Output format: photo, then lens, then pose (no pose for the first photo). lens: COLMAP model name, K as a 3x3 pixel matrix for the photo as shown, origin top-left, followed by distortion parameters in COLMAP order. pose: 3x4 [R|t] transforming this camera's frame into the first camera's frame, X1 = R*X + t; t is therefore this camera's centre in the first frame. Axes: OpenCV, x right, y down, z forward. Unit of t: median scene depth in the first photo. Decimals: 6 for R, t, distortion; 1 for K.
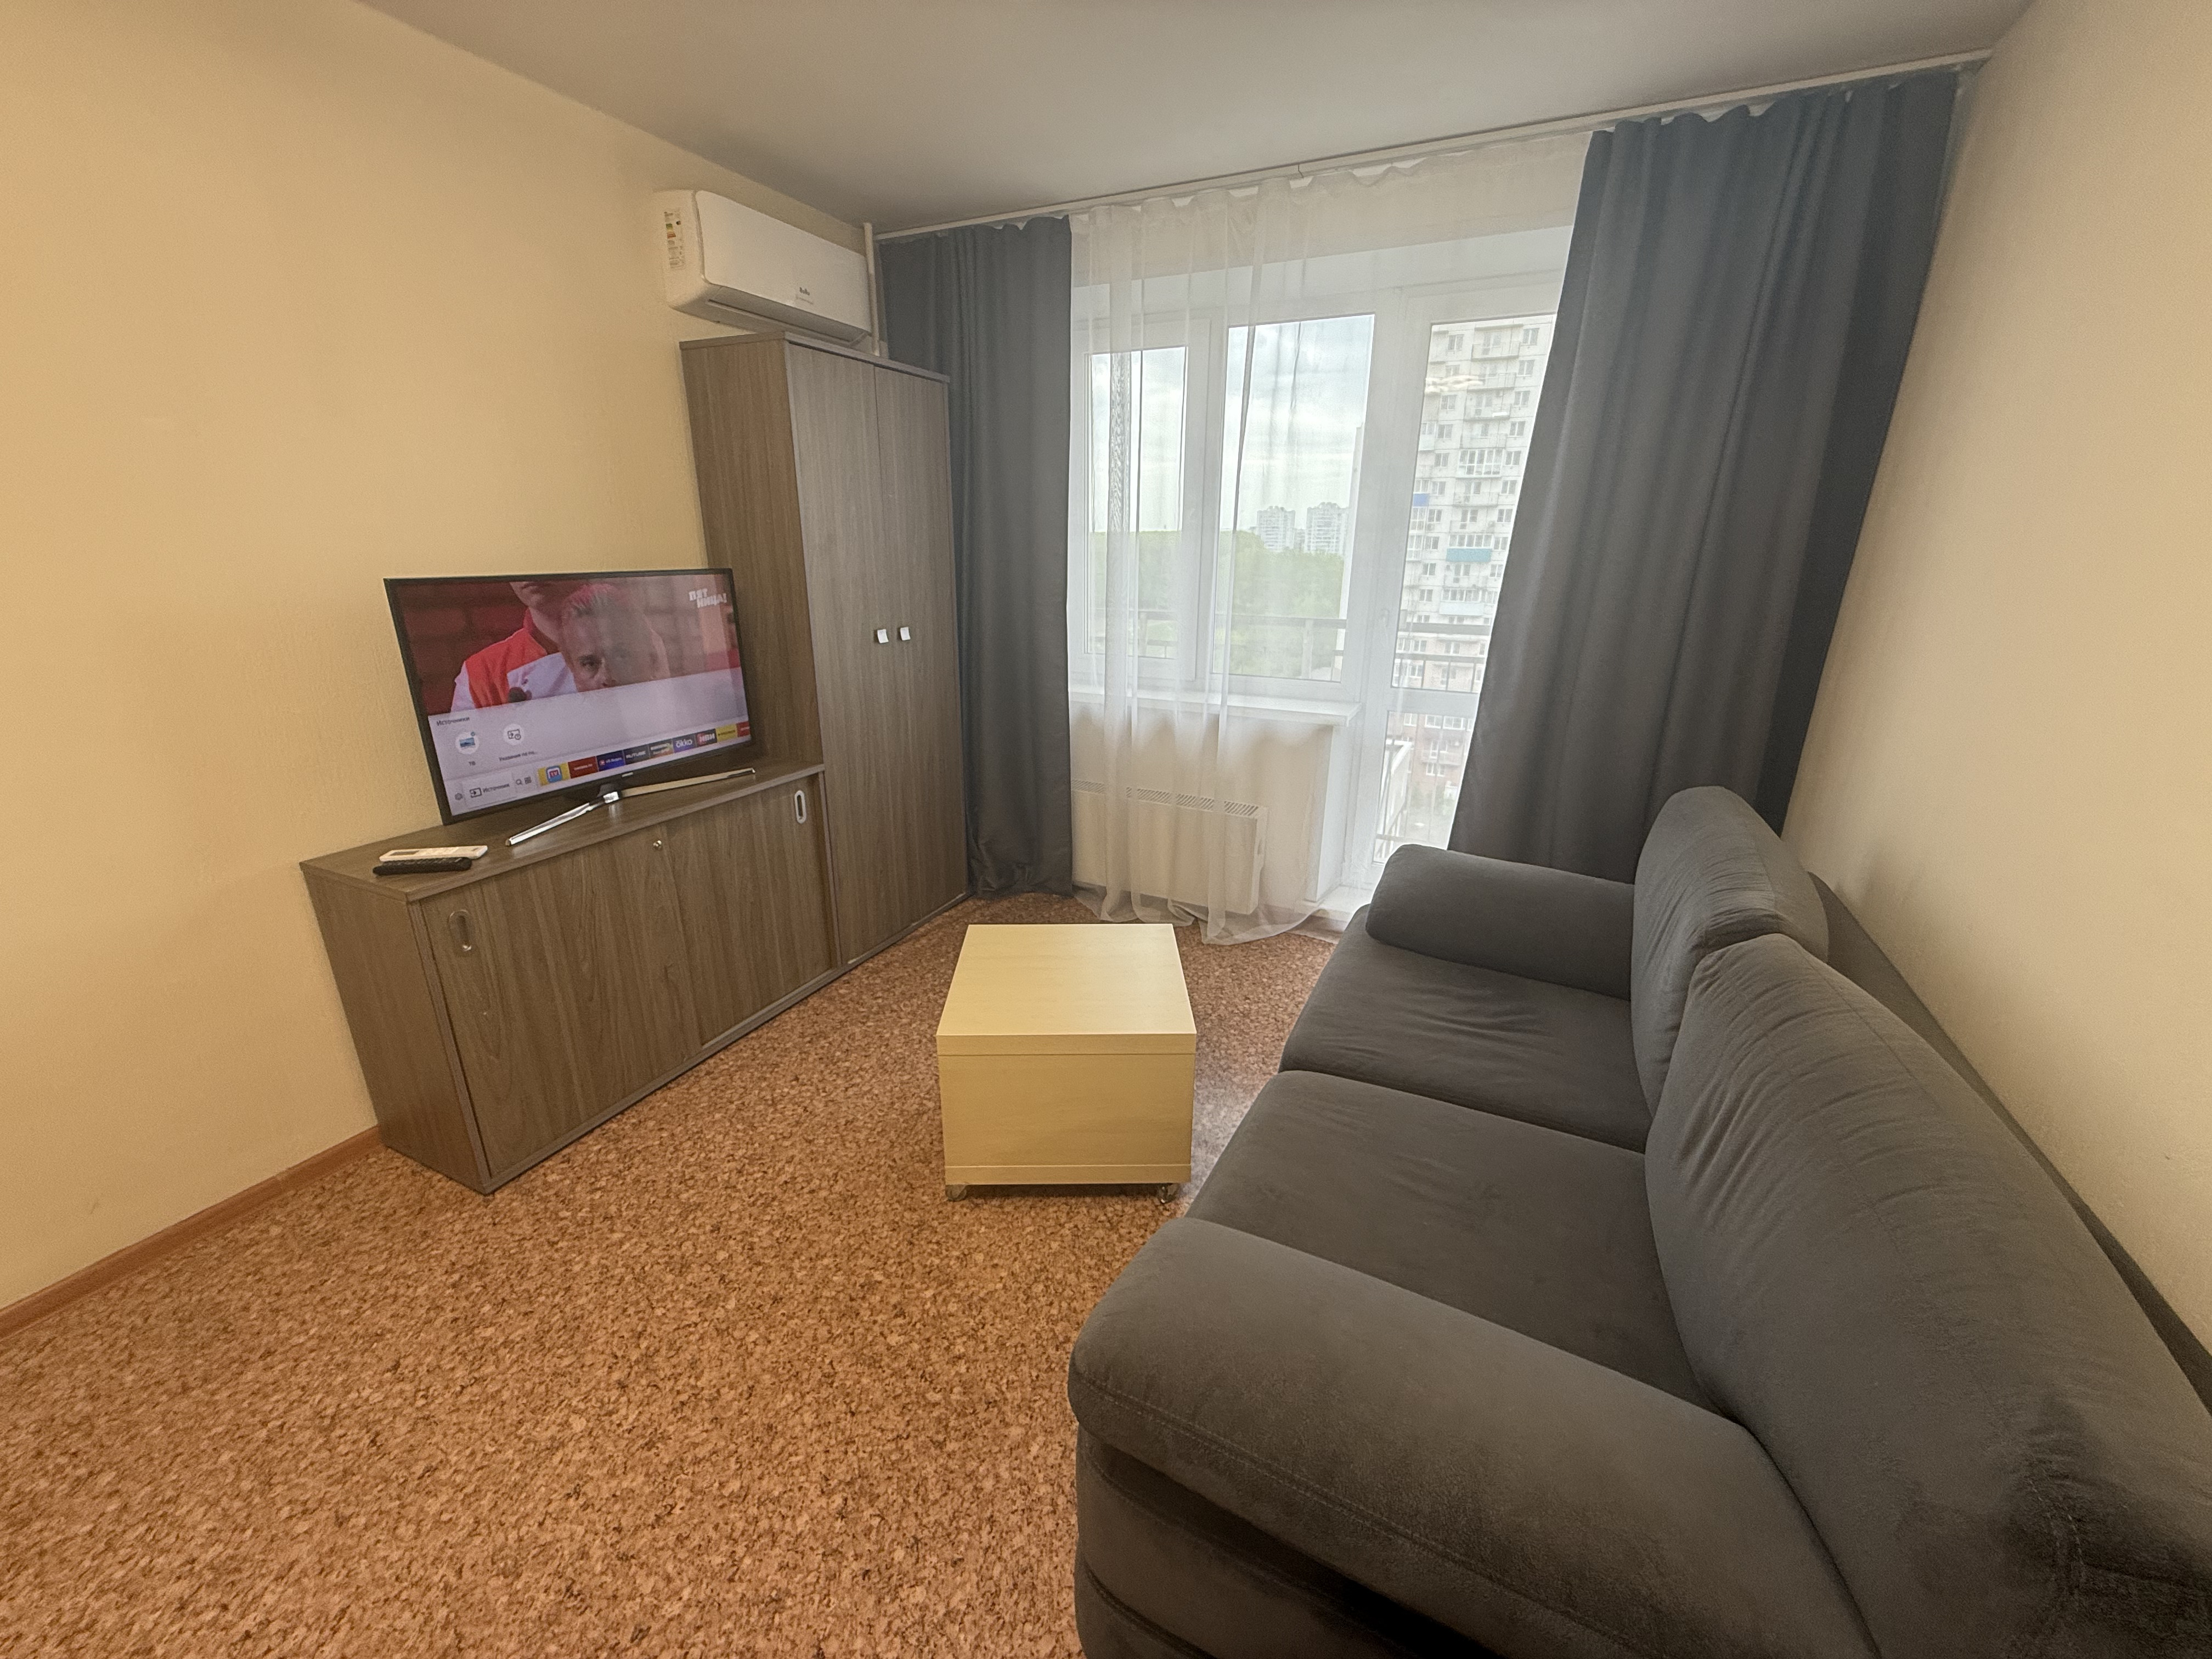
lens RADIAL K [[854.6, 0, 1119.5], [0, 854.6, 822.6], [0, 0, 1]] dist [-0.002247, 0.000975]
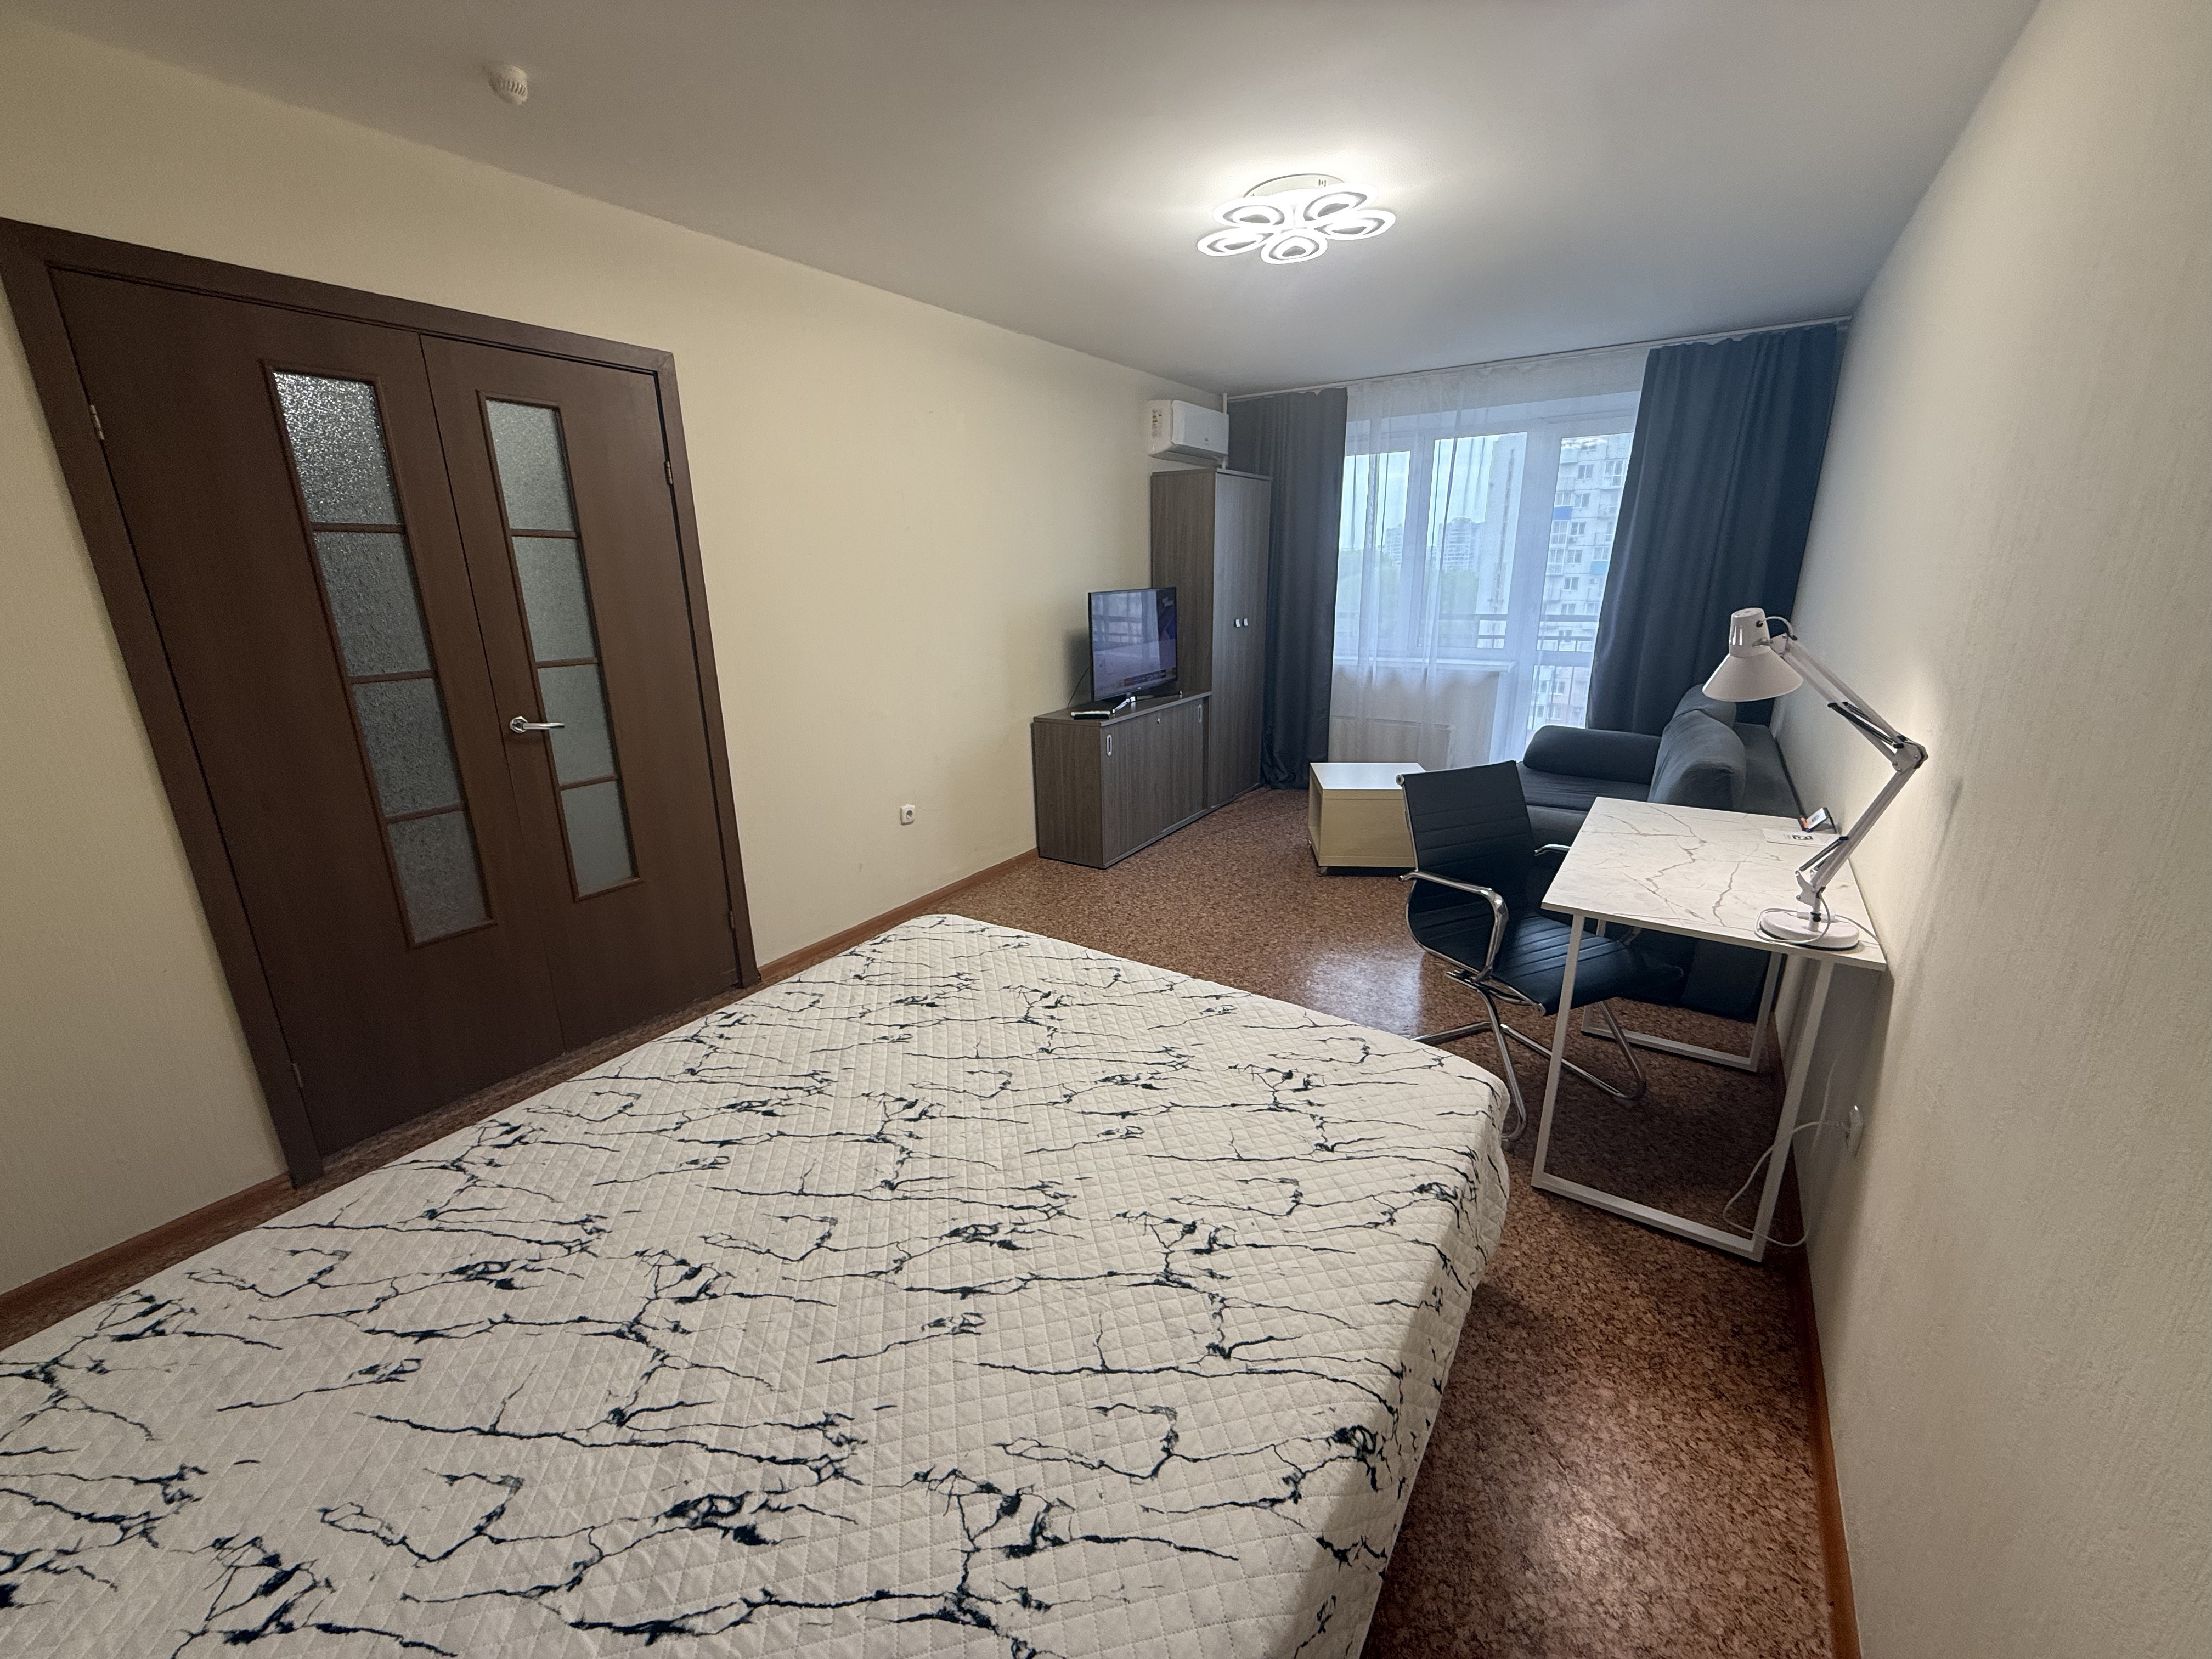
lens RADIAL K [[878.1, 0, 1110.2], [0, 878.1, 828.0], [0, 0, 1]] dist [0.000500, 0.000469]
pose [[0.990610, 0.012663, -0.136127, -0.396618], [-0.016403, 0.999517, -0.026388, 0.370335], [0.135727, 0.028373, 0.990340, -1.189993]]
